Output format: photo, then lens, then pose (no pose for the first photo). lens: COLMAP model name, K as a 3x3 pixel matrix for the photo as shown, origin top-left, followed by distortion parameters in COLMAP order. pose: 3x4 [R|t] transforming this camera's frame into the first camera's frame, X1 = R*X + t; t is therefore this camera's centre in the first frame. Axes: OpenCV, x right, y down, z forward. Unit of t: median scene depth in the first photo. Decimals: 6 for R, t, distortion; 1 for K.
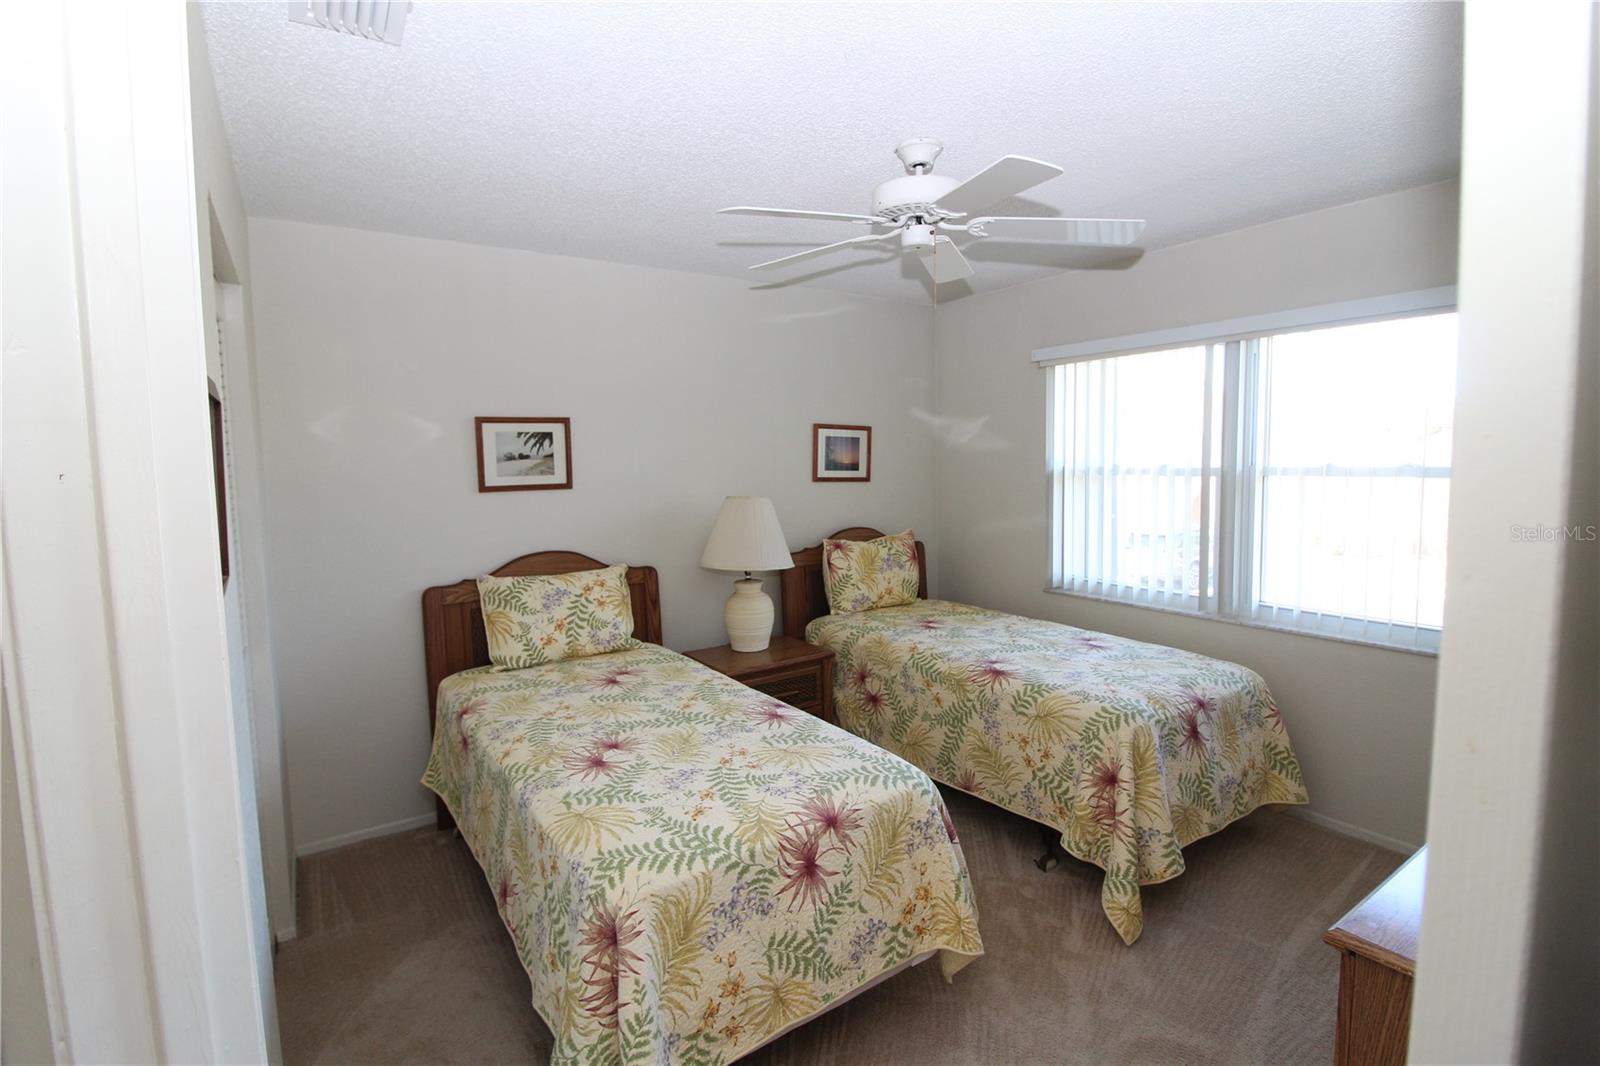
lens RADIAL K [[739.9, 0, 800.0], [0, 739.9, 533.0], [0, 0, 1]] dist [0.001670, -0.000022]
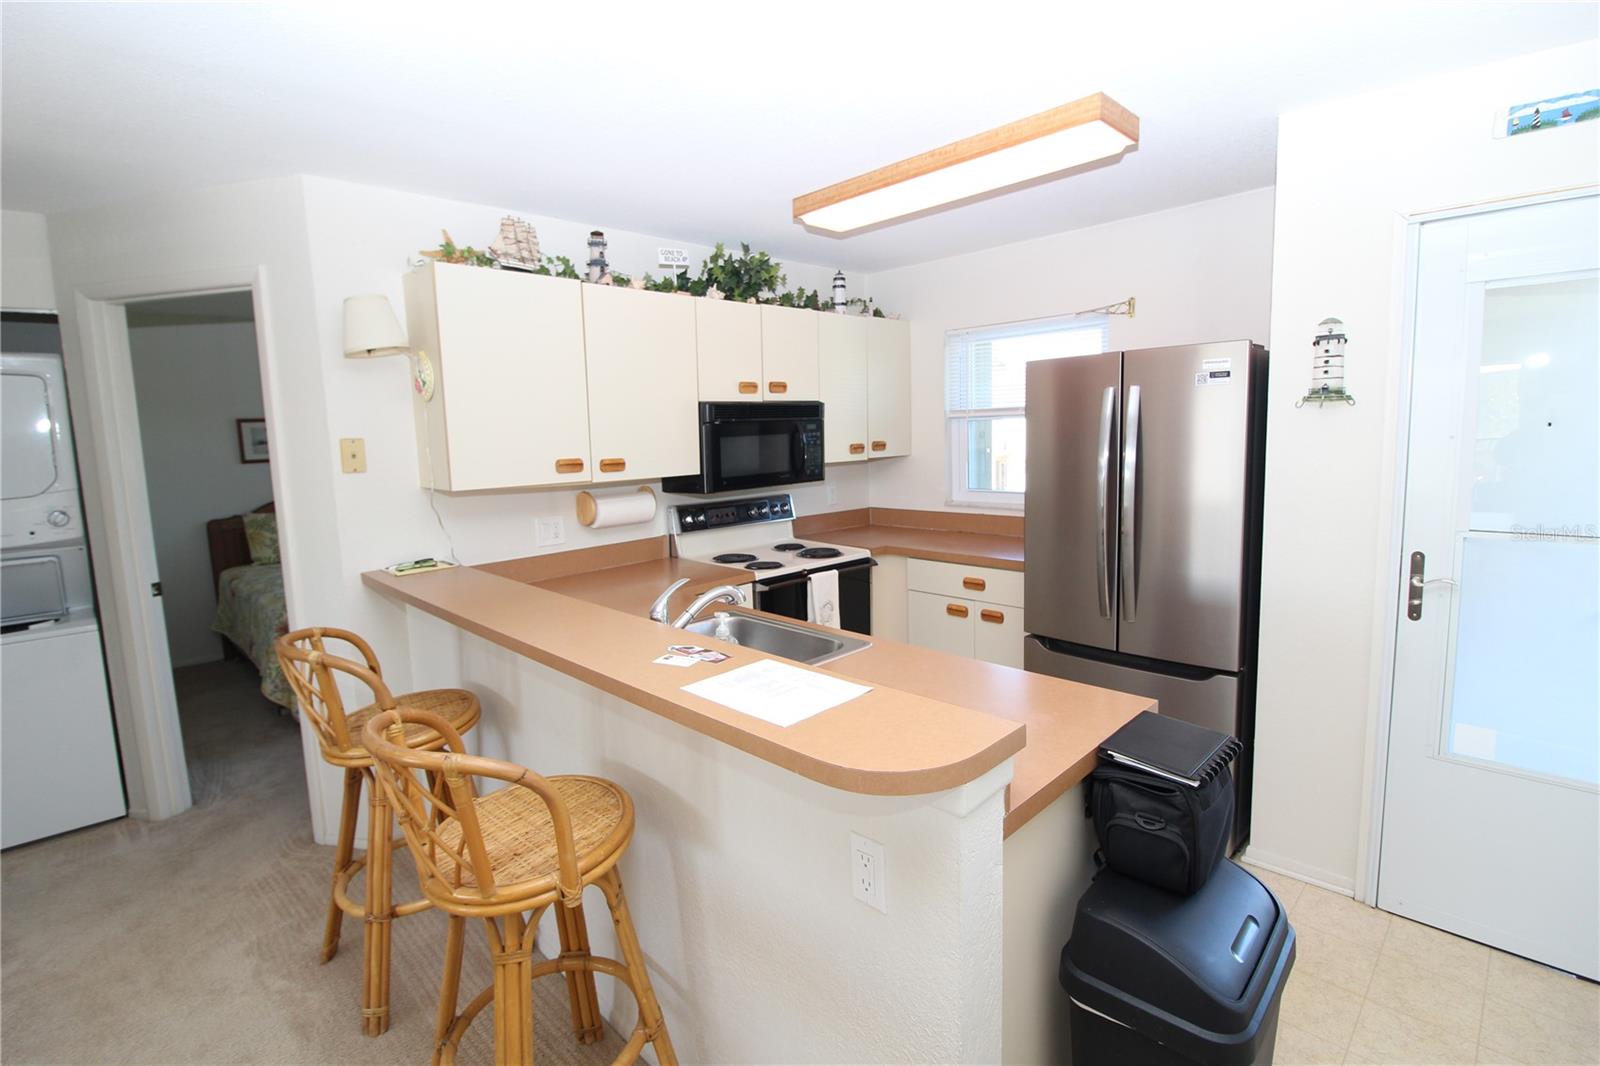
lens RADIAL K [[739.9, 0, 800.0], [0, 739.9, 533.0], [0, 0, 1]] dist [0.001670, -0.000022]
pose [[0.983217, -0.031152, 0.179763, 0.523458], [0.024327, 0.998902, 0.040048, 0.067961], [-0.180813, -0.035003, 0.982894, -0.920401]]
